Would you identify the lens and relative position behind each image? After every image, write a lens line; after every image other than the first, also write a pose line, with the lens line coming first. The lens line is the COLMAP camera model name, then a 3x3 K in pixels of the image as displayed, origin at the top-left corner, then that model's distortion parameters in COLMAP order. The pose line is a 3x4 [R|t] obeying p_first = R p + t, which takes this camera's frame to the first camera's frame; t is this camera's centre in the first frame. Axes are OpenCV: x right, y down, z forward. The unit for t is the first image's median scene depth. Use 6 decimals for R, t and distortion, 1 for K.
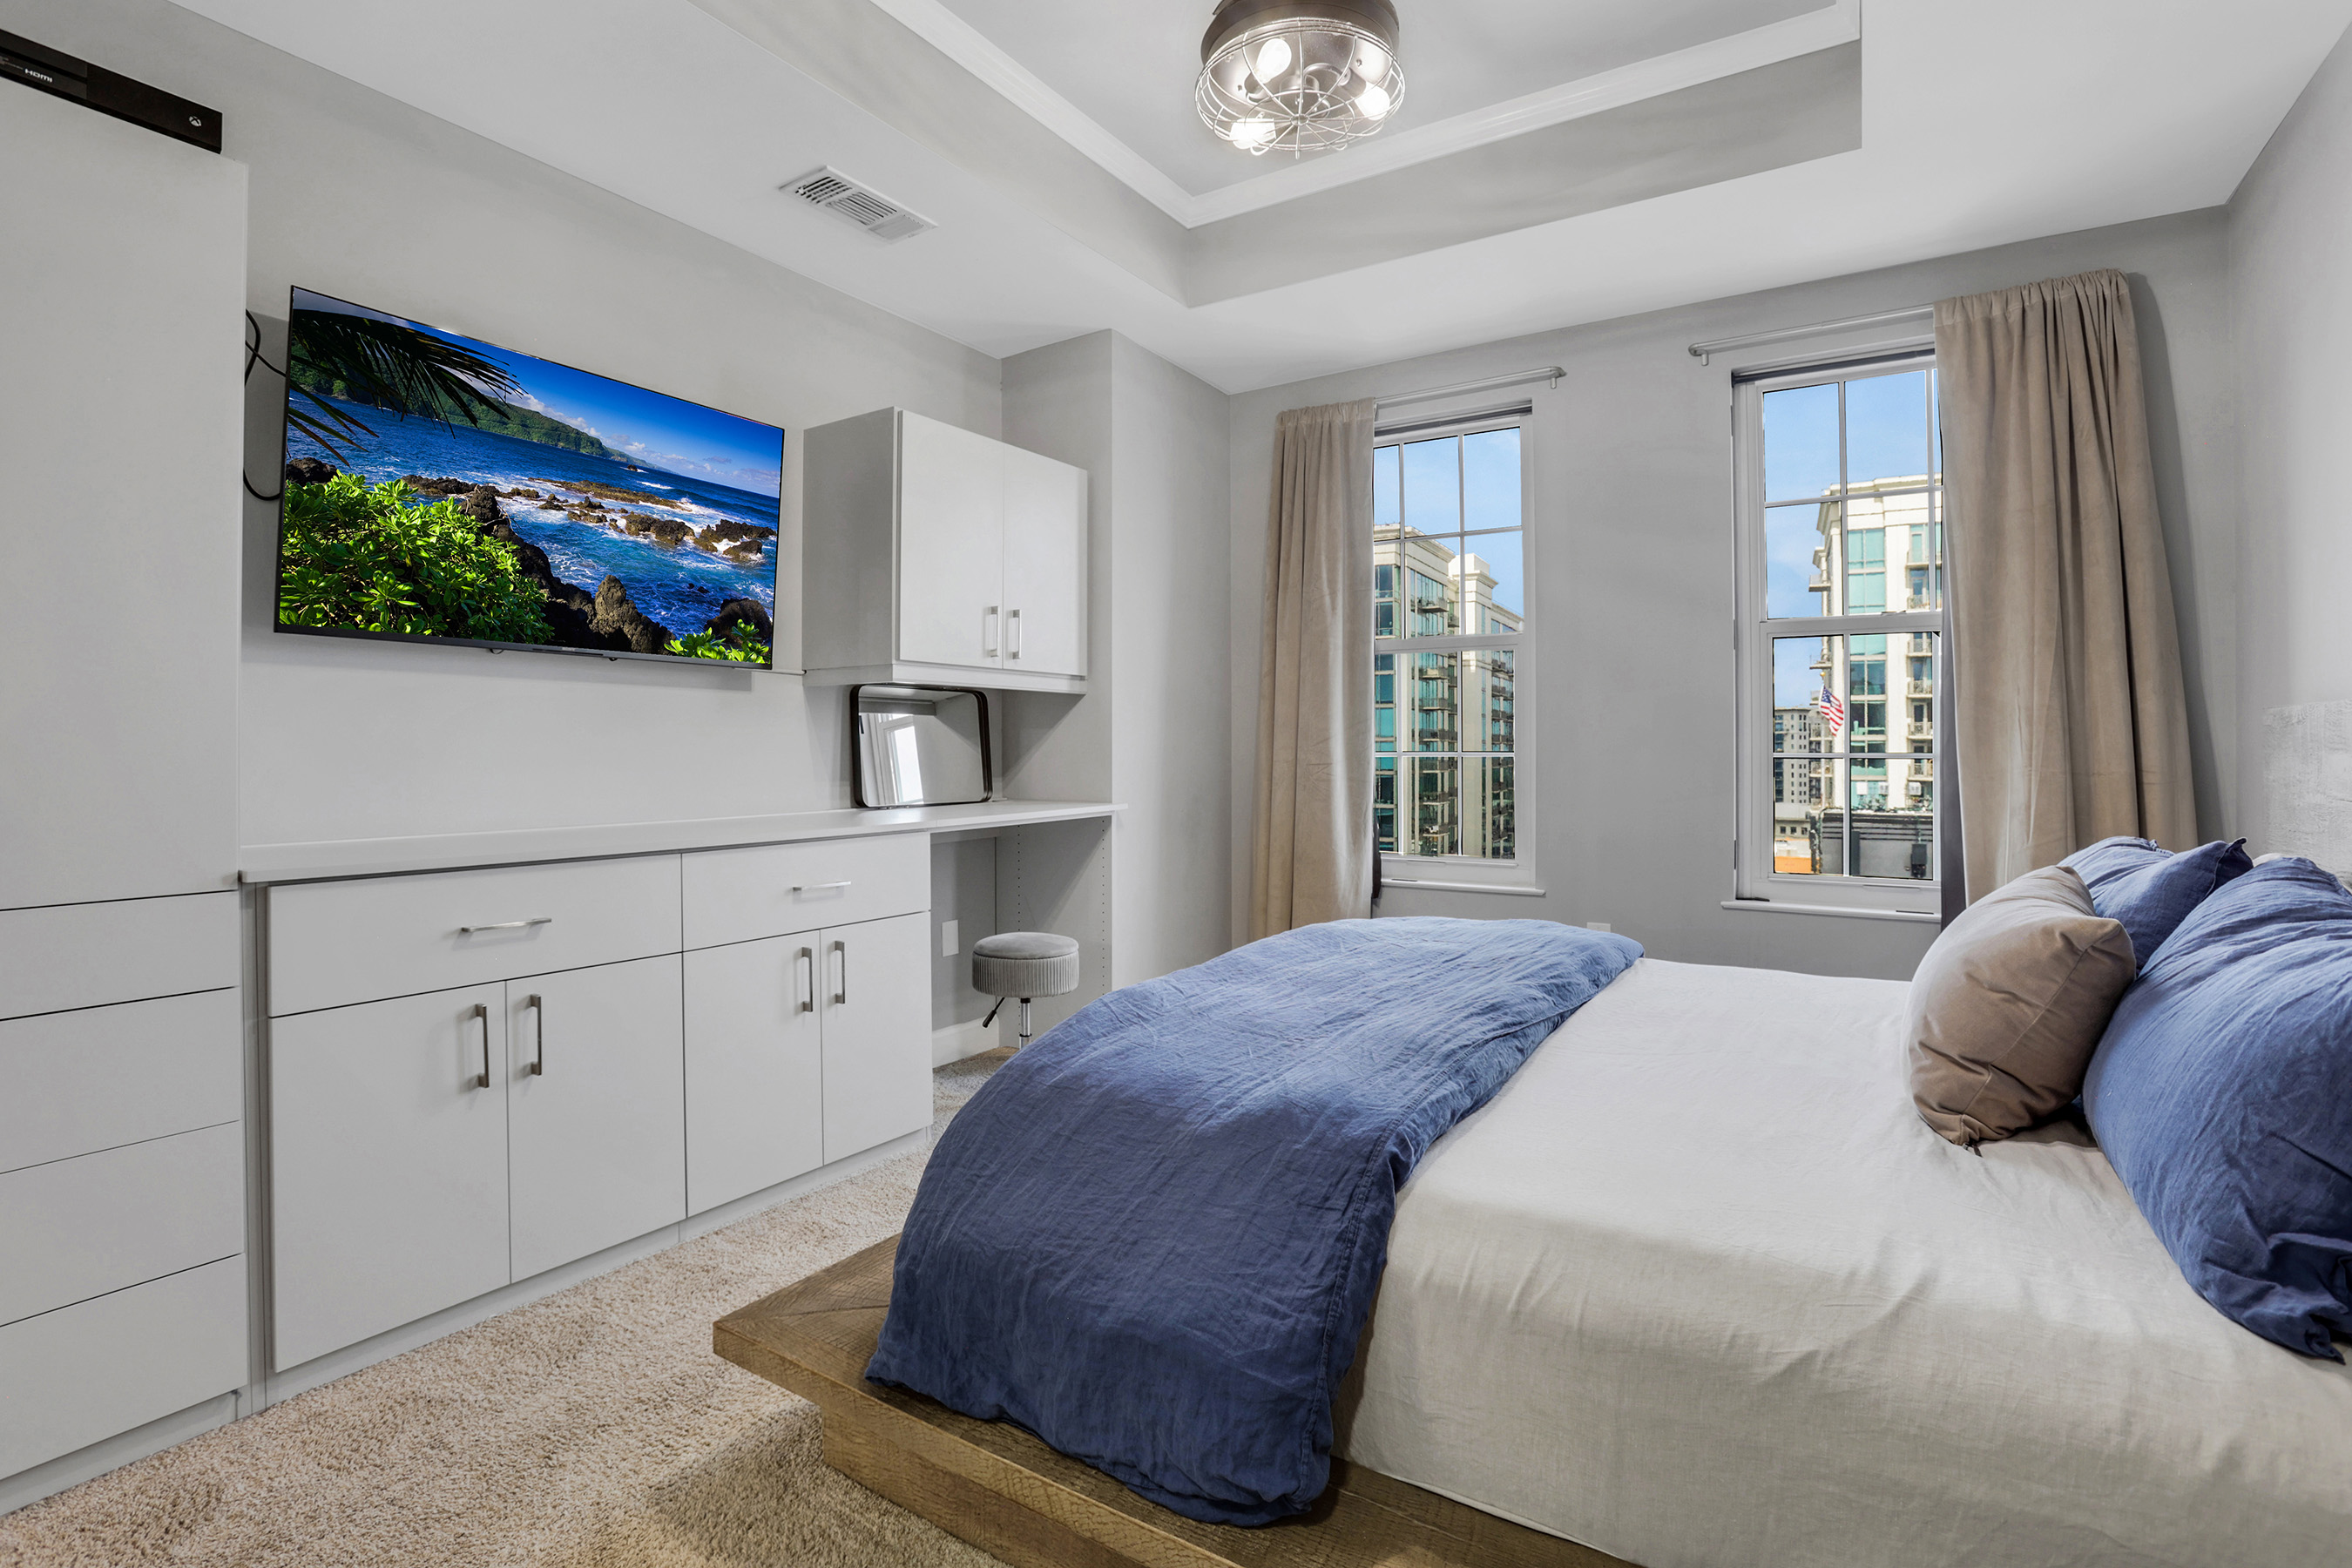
lens RADIAL K [[1099.9, 0, 1166.0], [0, 1099.9, 770.6], [0, 0, 1]] dist [-0.086410, 0.040893]
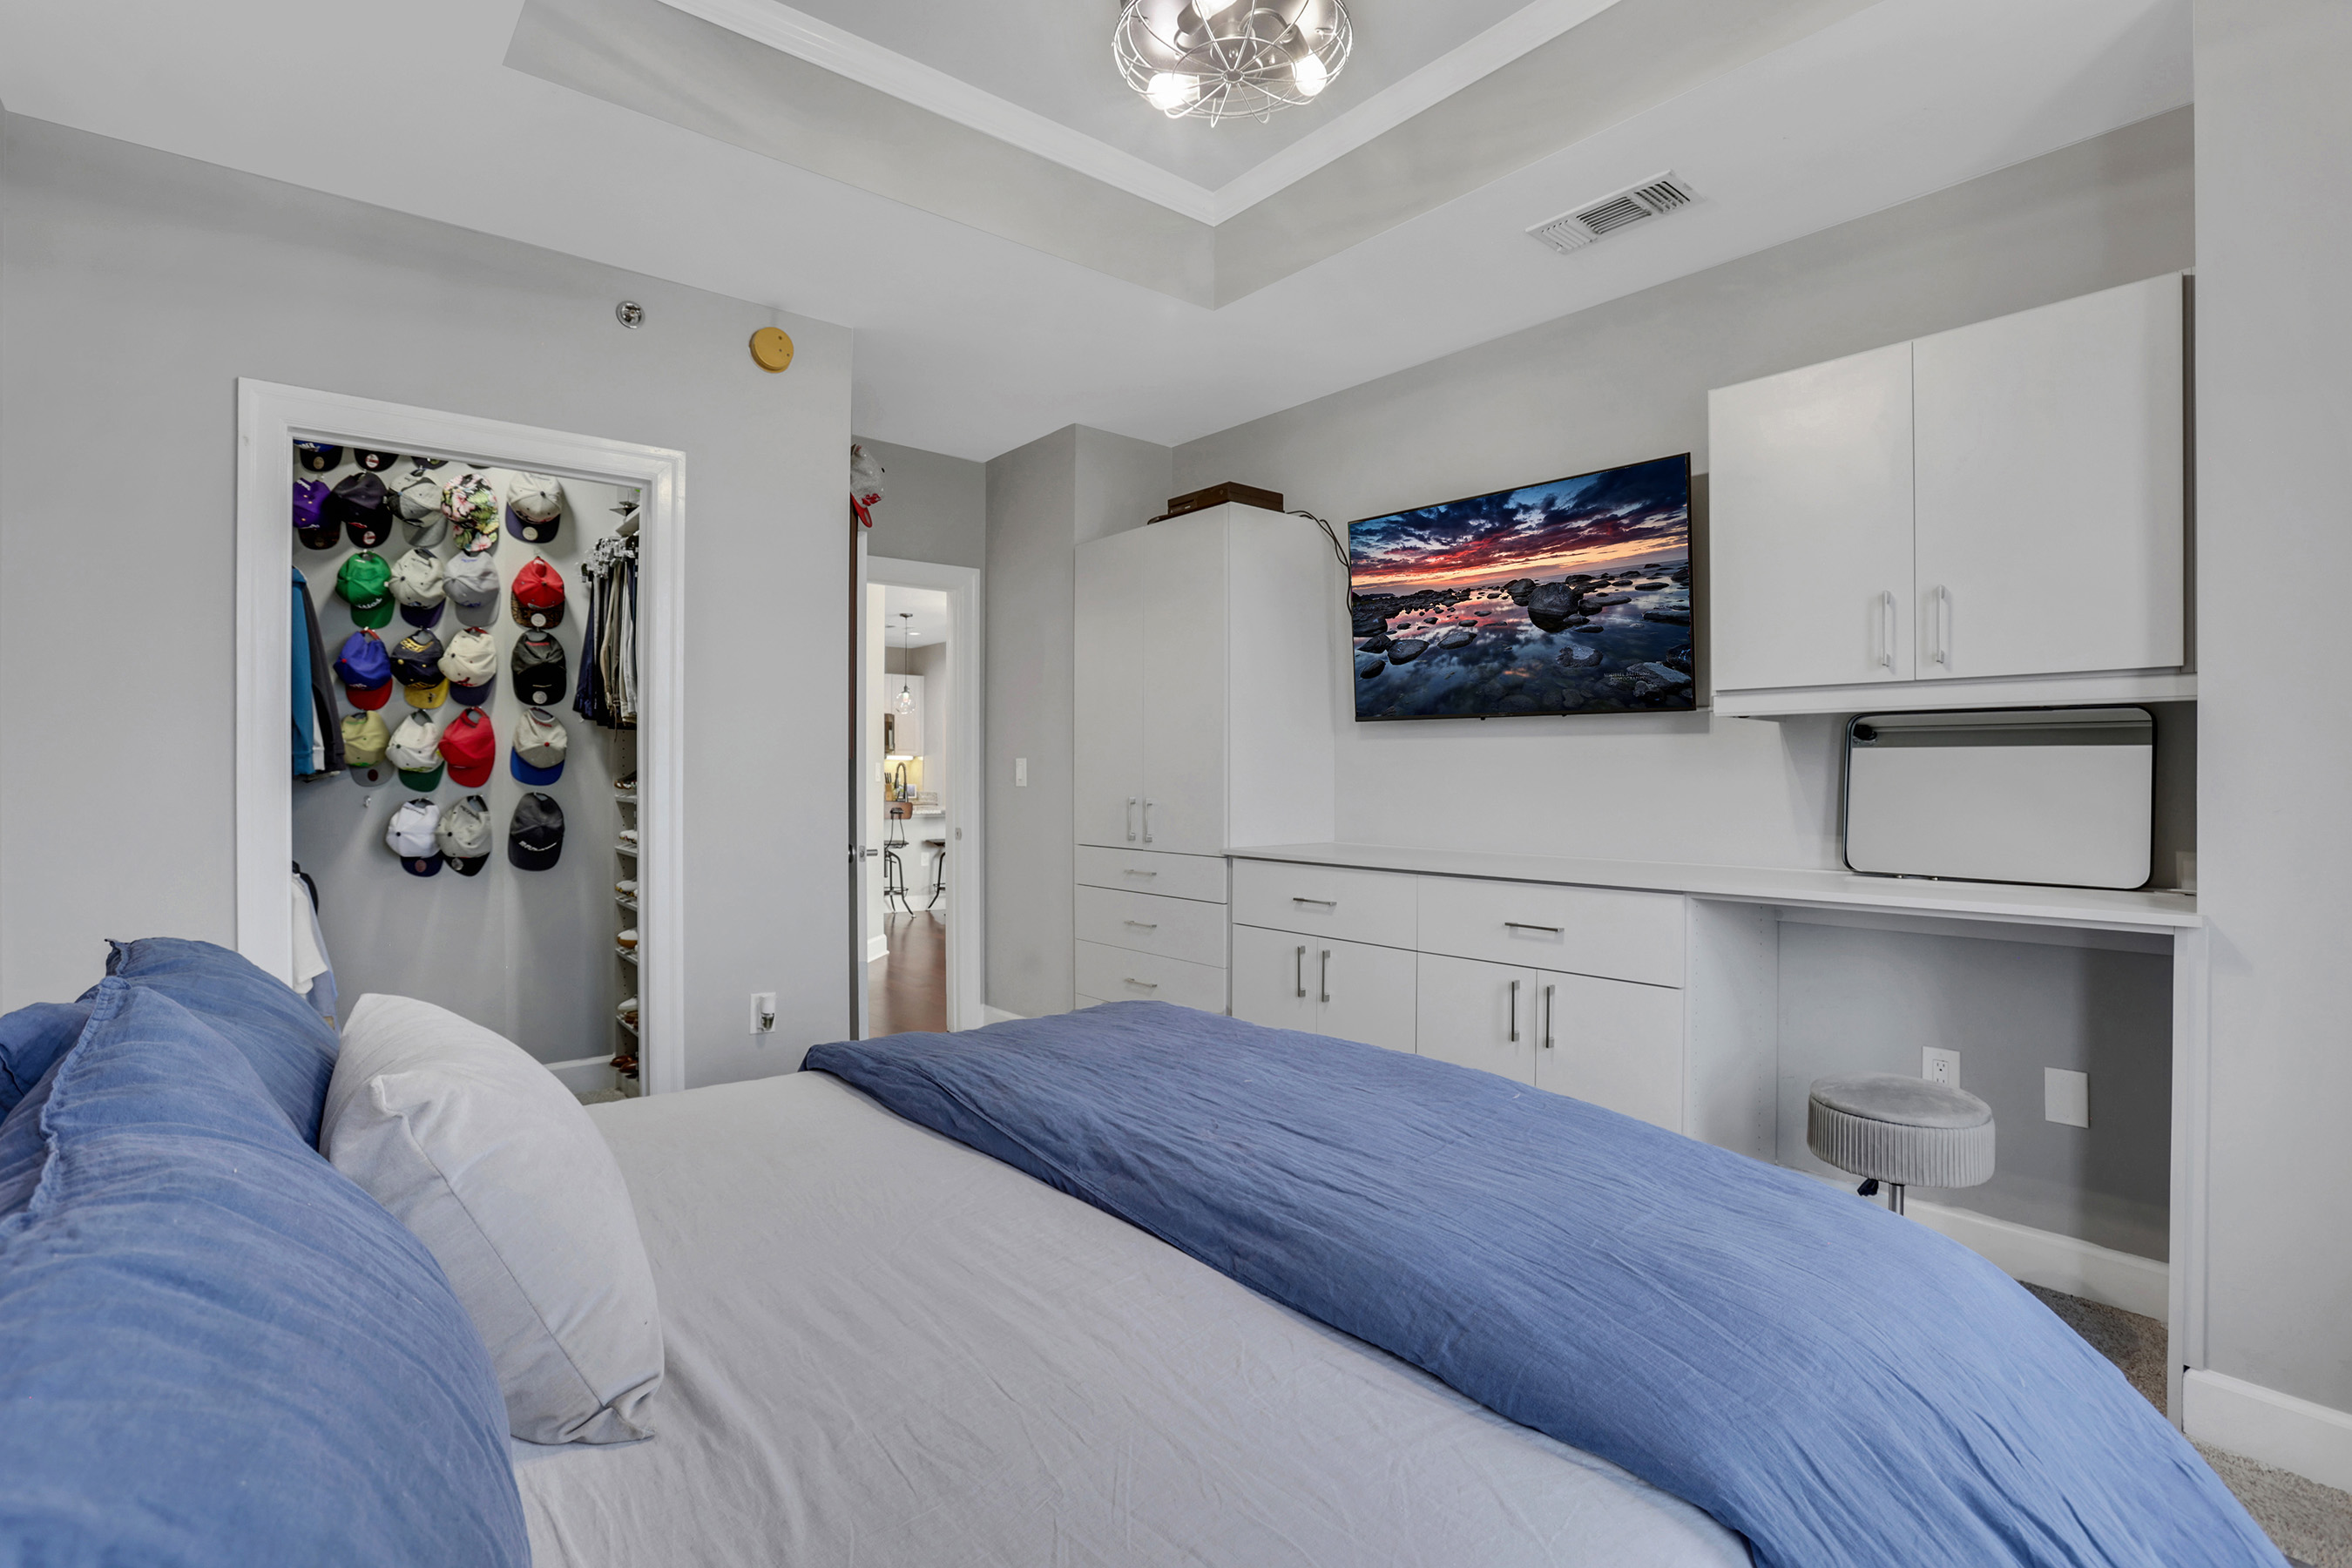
lens RADIAL K [[1099.9, 0, 1166.0], [0, 1099.9, 770.6], [0, 0, 1]] dist [-0.086410, 0.040893]
pose [[-0.300688, -0.000958, -0.953722, 0.698237], [-0.019896, 0.999788, 0.005268, -0.038156], [0.953515, 0.020559, -0.300643, 0.888131]]
